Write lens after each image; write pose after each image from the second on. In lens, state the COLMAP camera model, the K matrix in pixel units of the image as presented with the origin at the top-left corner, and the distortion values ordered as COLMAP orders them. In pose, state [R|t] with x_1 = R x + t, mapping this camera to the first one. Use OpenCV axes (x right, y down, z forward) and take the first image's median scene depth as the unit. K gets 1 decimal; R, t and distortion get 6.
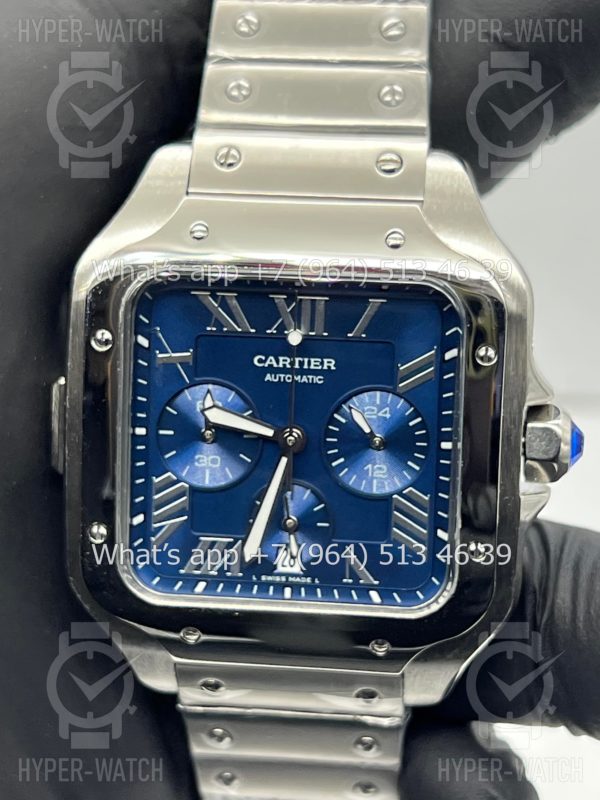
lens RADIAL K [[1870.8, 0, 297.8], [0, 1870.8, 402.4], [0, 0, 1]] dist [0.289347, 0.000000]
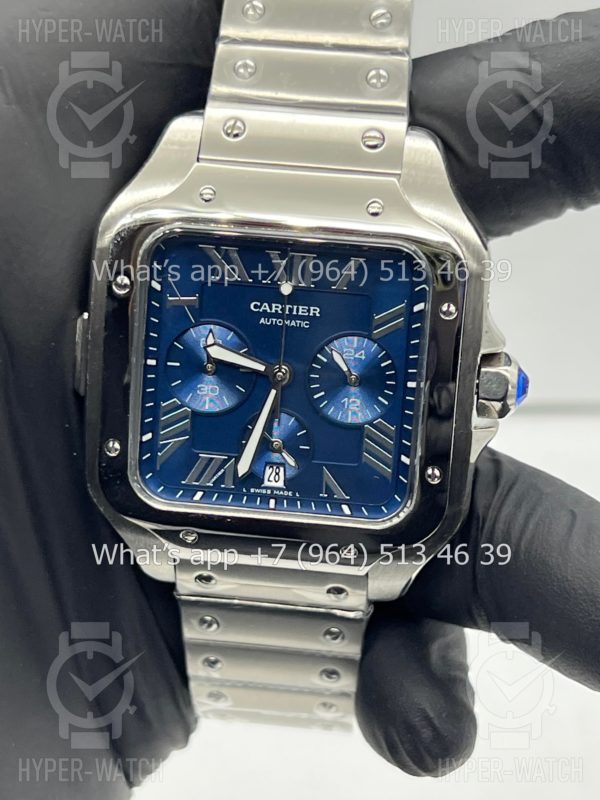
lens RADIAL K [[1870.8, 0, 299.3], [0, 1870.8, 405.1], [0, 0, 1]] dist [0.289347, 0.000000]
pose [[0.999292, 0.036238, 0.010091, -0.002506], [-0.036813, 0.997257, 0.064220, -0.036772], [-0.007736, -0.064546, 0.997885, -0.171566]]
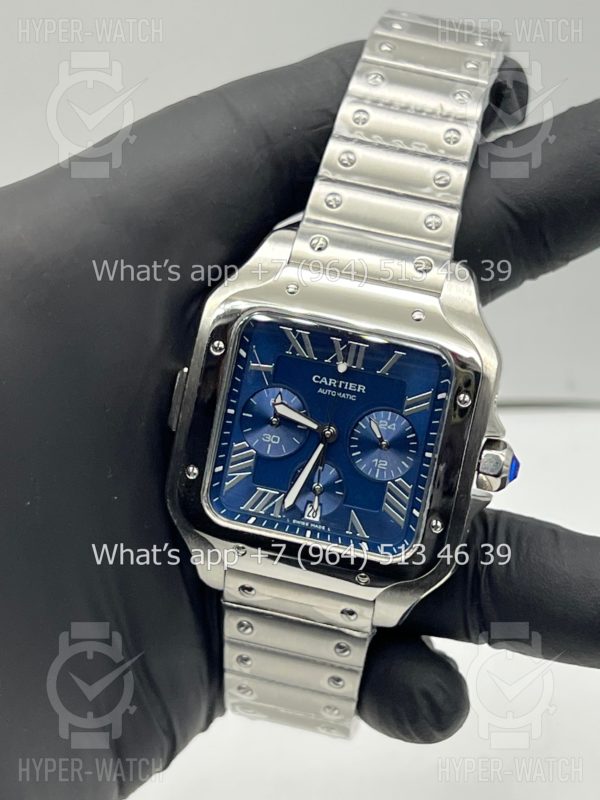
lens RADIAL K [[1870.8, 0, 298.1], [0, 1870.8, 400.0], [0, 0, 1]] dist [0.289347, 0.000000]
pose [[0.984882, 0.171597, -0.023710, 0.003783], [-0.172208, 0.984700, -0.026673, 0.037540], [0.018770, 0.030353, 0.999363, -0.511367]]
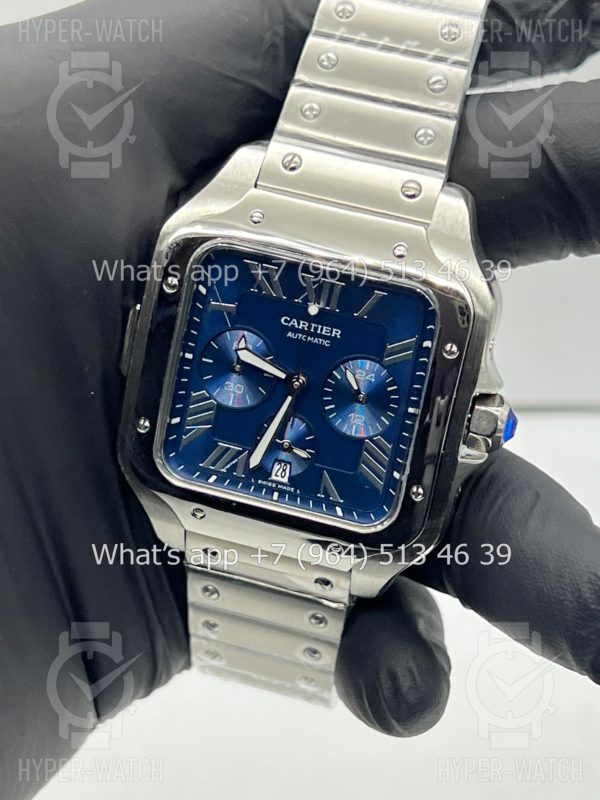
lens RADIAL K [[1870.8, 0, 303.5], [0, 1870.8, 400.9], [0, 0, 1]] dist [0.289347, 0.000000]
pose [[0.980517, 0.187054, -0.059973, 0.081723], [-0.182578, 0.980474, 0.073053, -0.065516], [0.072467, -0.060680, 0.995523, -0.316705]]
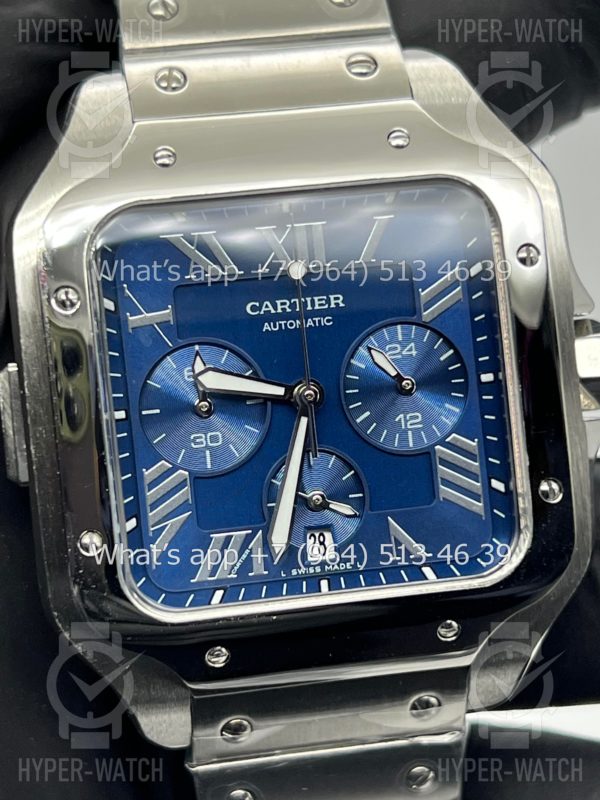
lens RADIAL K [[1870.8, 0, 295.7], [0, 1870.8, 404.0], [0, 0, 1]] dist [0.289347, 0.000000]
pose [[0.965528, -0.131825, 0.224452, -0.192754], [0.158900, 0.981468, -0.107108, 0.110232], [-0.206173, 0.139081, 0.968581, 0.202221]]
